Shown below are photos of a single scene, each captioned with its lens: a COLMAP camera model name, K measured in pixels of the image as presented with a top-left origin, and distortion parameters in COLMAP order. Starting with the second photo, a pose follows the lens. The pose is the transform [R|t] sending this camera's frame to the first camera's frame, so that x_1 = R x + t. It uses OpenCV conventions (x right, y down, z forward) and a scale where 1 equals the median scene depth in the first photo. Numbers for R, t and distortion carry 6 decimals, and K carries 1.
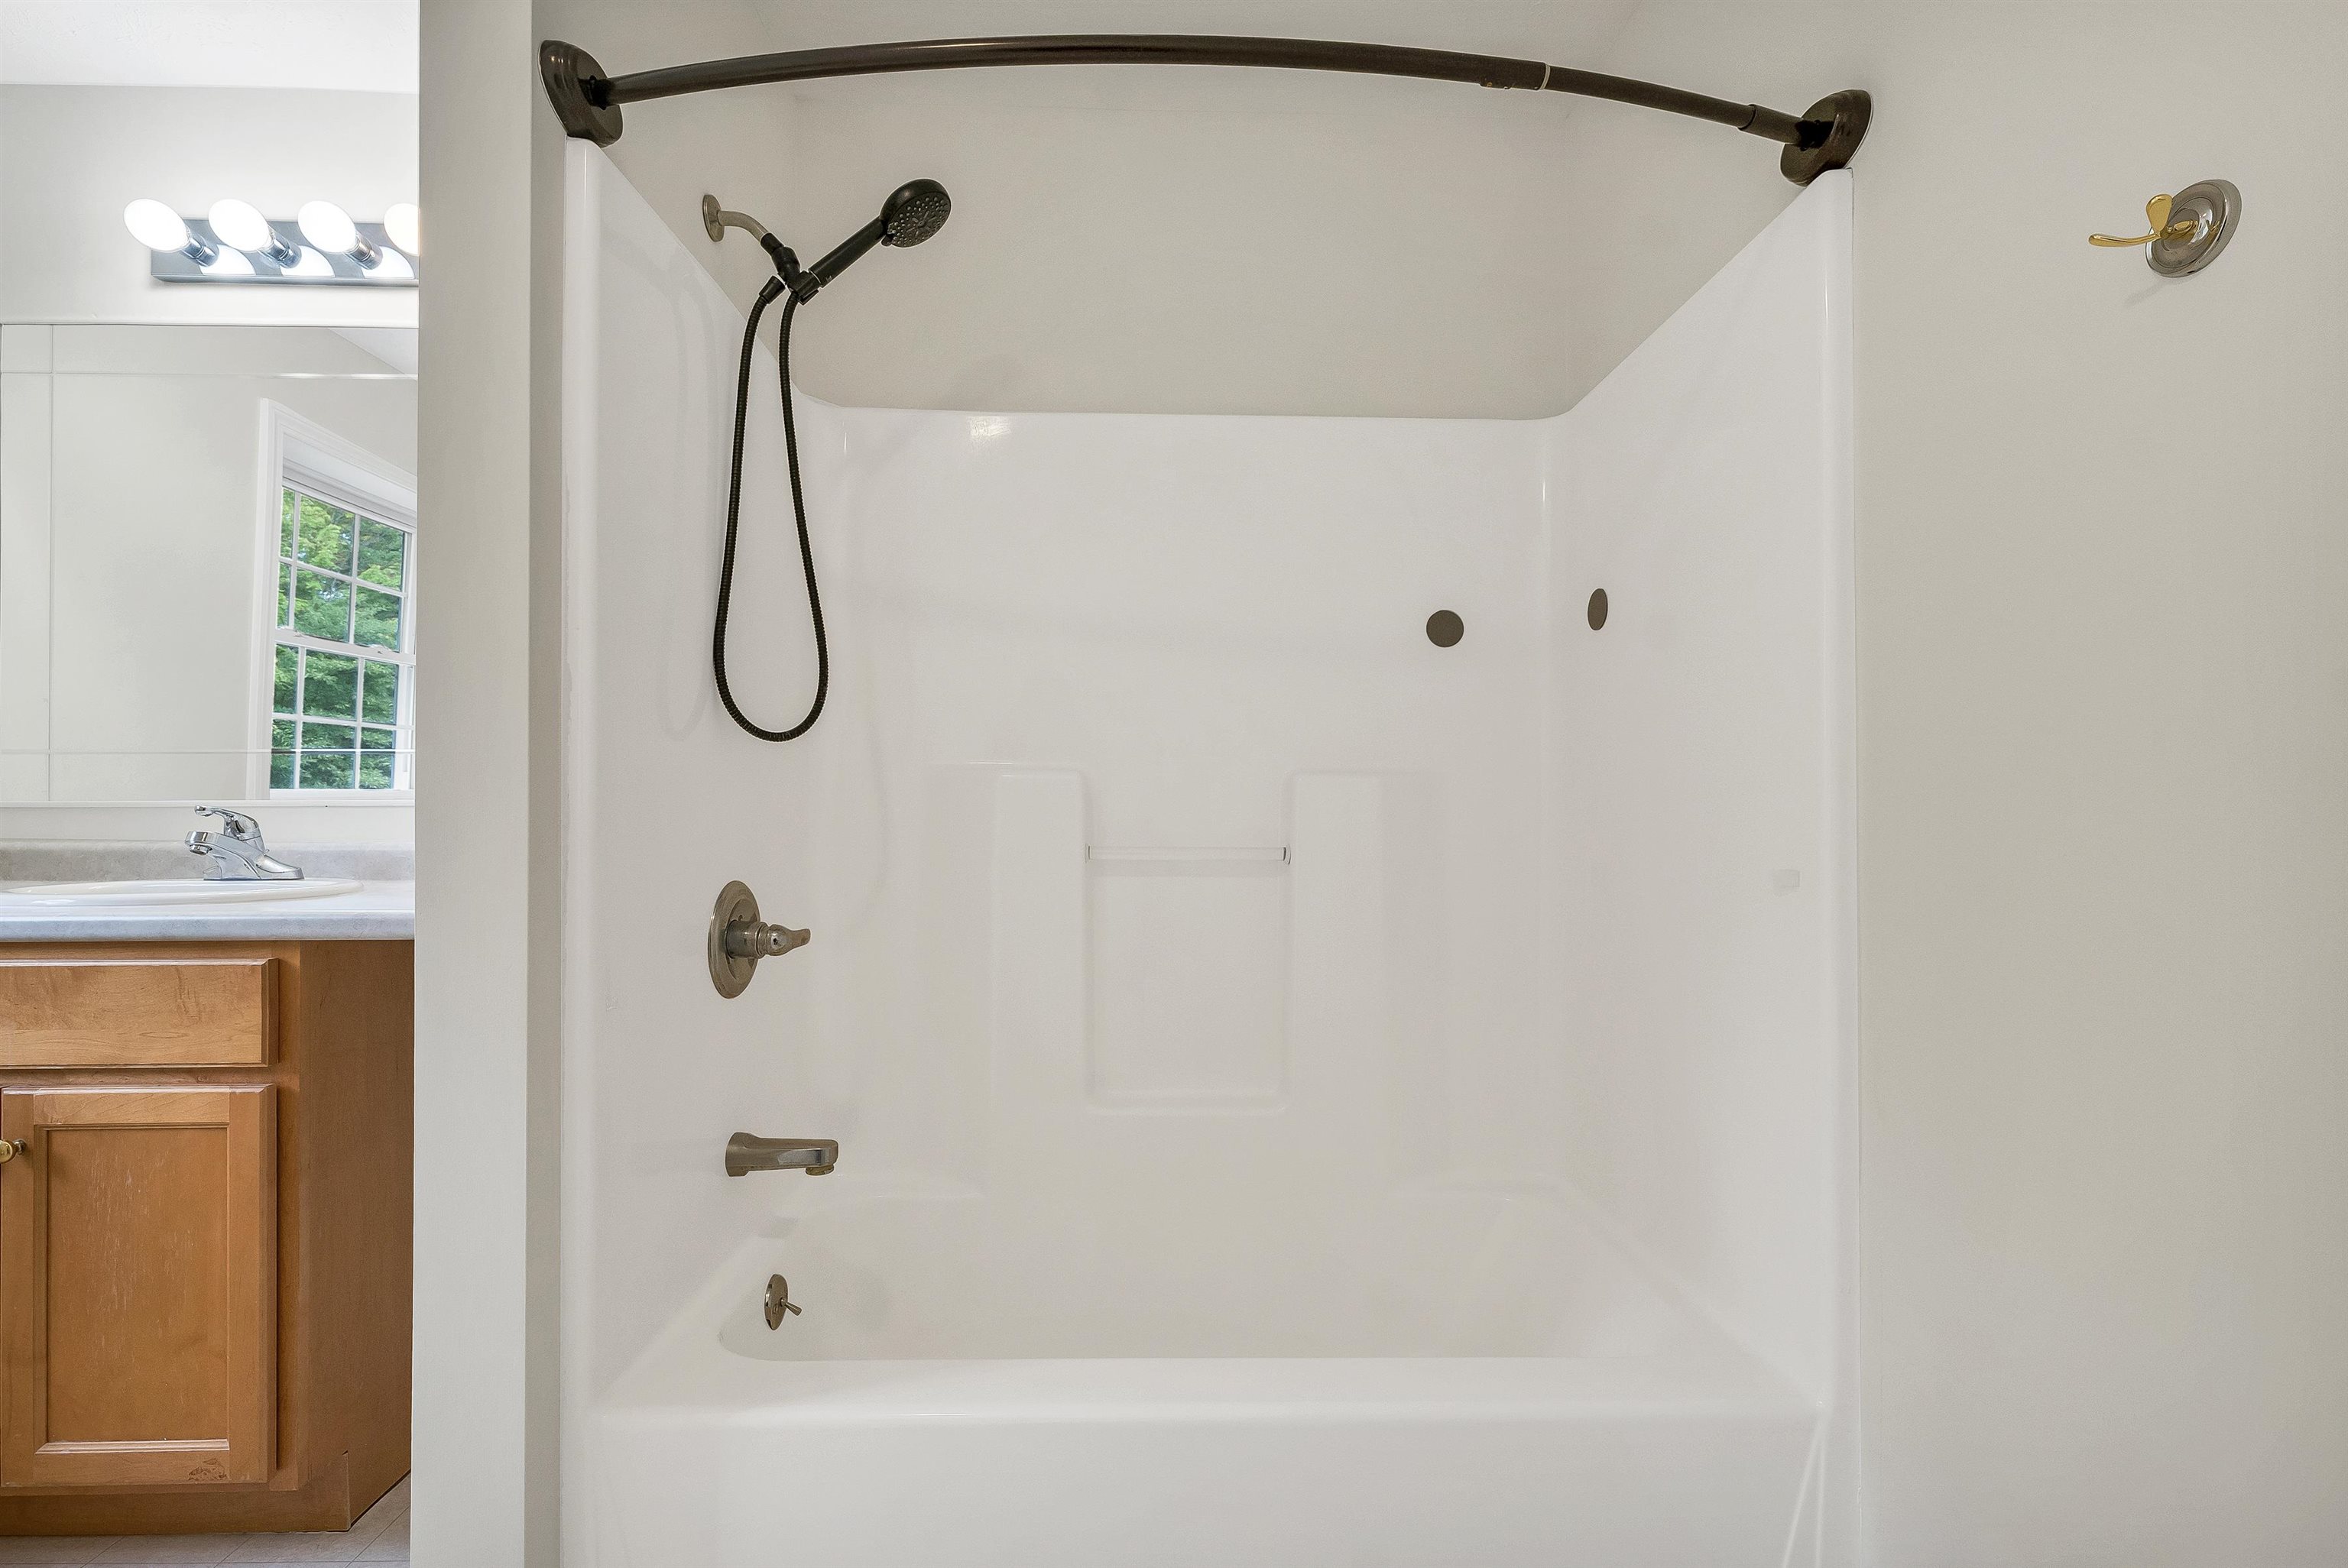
lens RADIAL K [[1014.2, 0, 1169.3], [0, 1014.2, 803.4], [0, 0, 1]] dist [-0.000737, -0.000323]
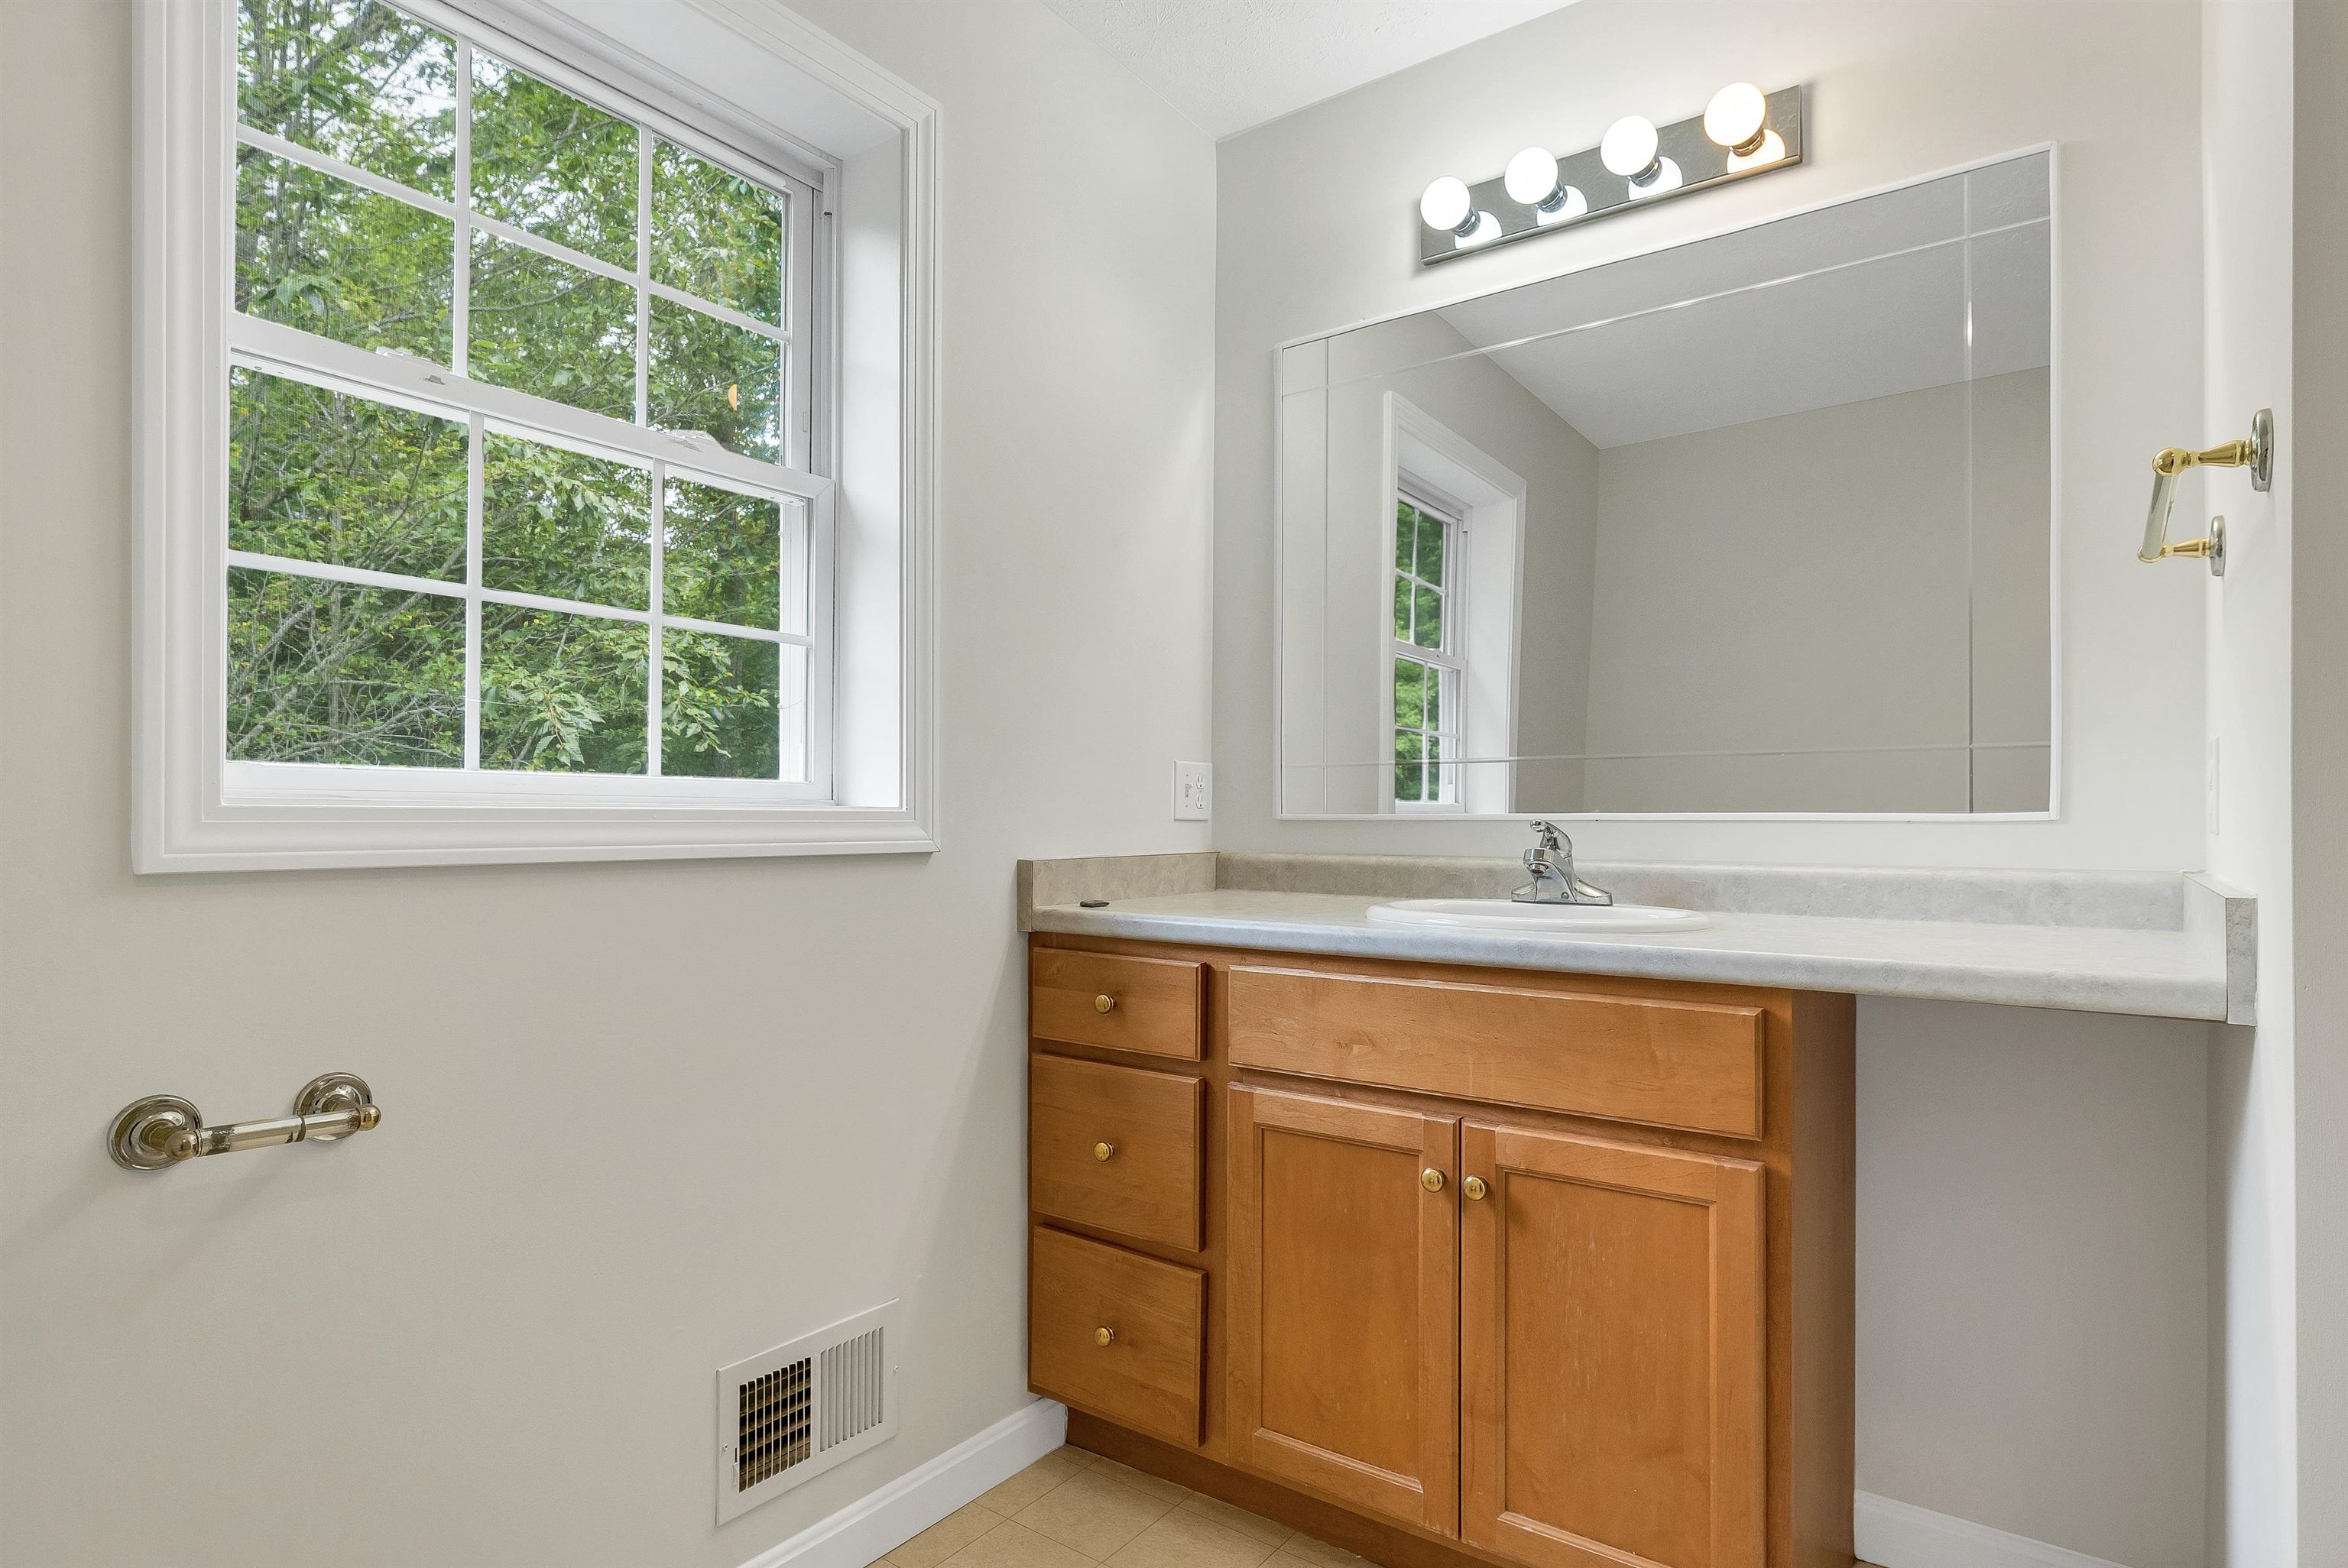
lens RADIAL K [[1223.8, 0, 1176.5], [0, 1223.8, 806.4], [0, 0, 1]] dist [-0.001383, -0.000049]
pose [[0.796217, -0.003185, -0.605003, -0.625540], [0.000849, 0.999991, -0.004147, -0.006446], [0.605011, 0.002789, 0.796212, -0.067473]]
